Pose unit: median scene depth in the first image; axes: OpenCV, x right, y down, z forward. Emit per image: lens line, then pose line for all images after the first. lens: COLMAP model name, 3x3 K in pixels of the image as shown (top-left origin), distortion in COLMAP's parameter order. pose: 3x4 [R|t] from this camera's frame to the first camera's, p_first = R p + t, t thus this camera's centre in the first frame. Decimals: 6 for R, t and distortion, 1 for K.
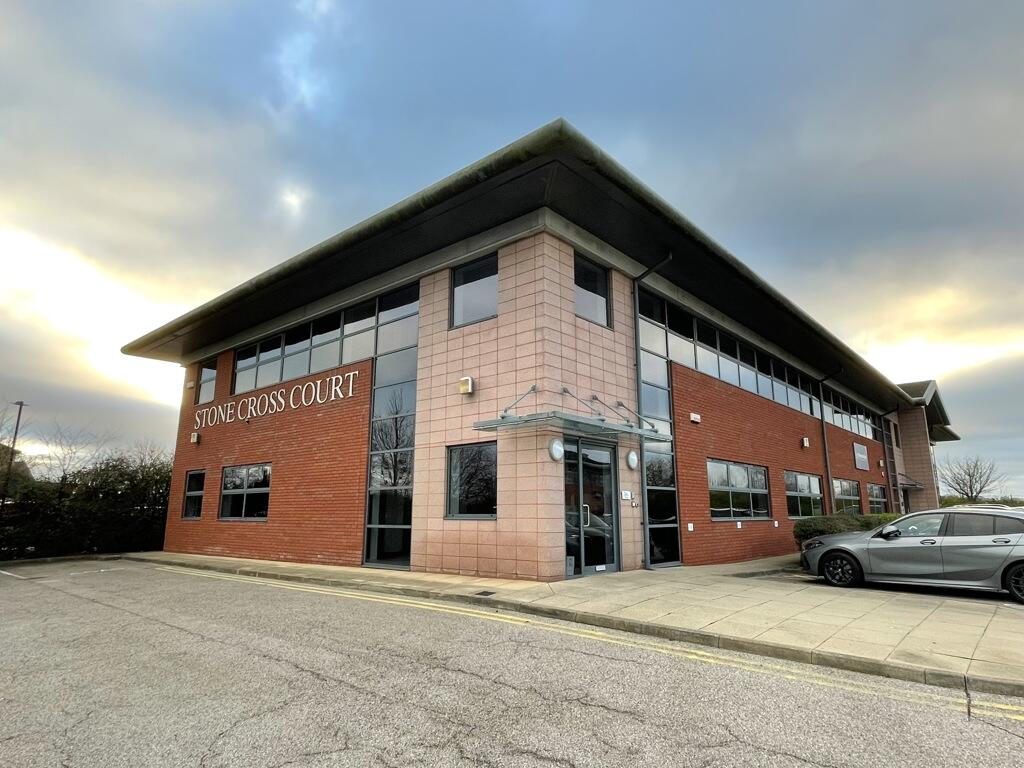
lens RADIAL K [[610.4, 0, 511.9], [0, 610.4, 382.1], [0, 0, 1]] dist [-0.000515, -0.003106]
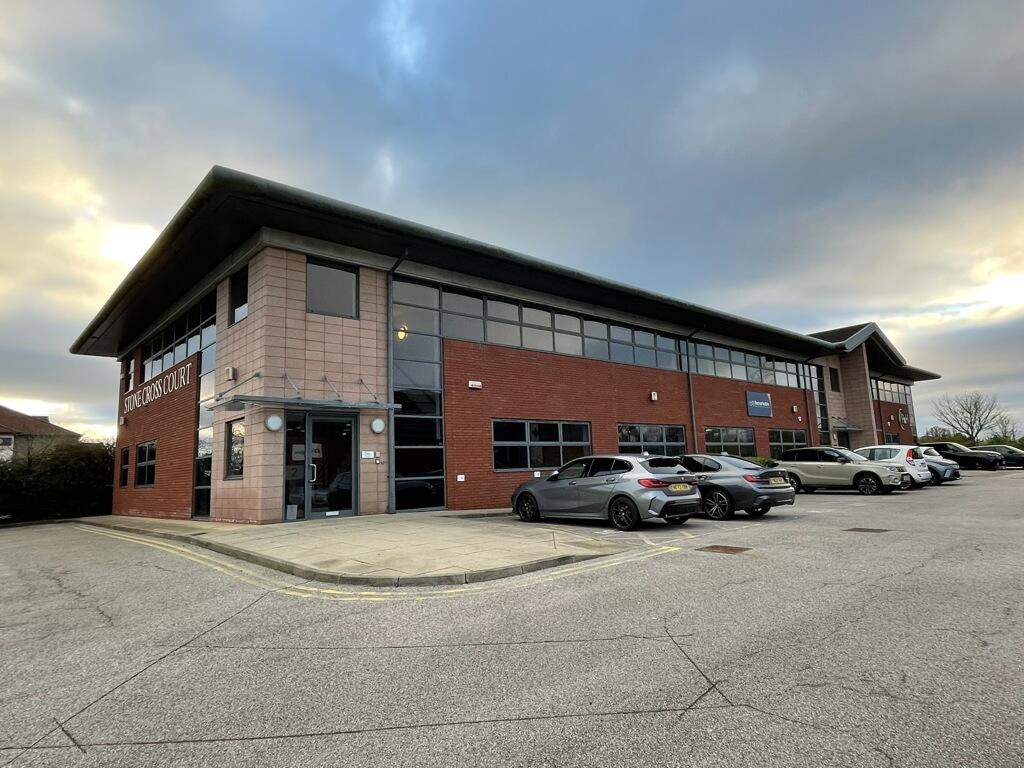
lens RADIAL K [[610.4, 0, 515.7], [0, 610.4, 381.4], [0, 0, 1]] dist [-0.000515, -0.003106]
pose [[0.992818, -0.057042, -0.105161, 0.606115], [0.063753, 0.996063, 0.061600, -0.017392], [0.101233, -0.067862, 0.992546, -0.172136]]
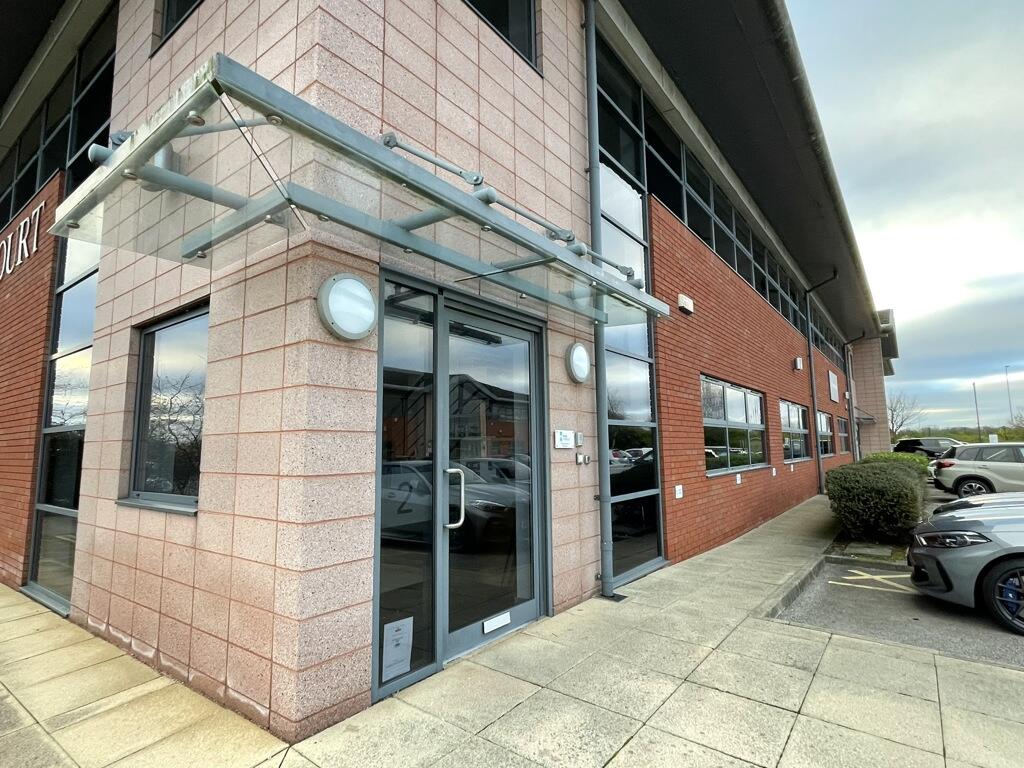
lens RADIAL K [[535.3, 0, 509.2], [0, 535.3, 383.5], [0, 0, 1]] dist [-0.001057, -0.000910]
pose [[0.997446, -0.003870, 0.071318, 0.116948], [-0.002767, 0.995688, 0.092719, 0.106485], [-0.071369, -0.092679, 0.993135, 0.605886]]
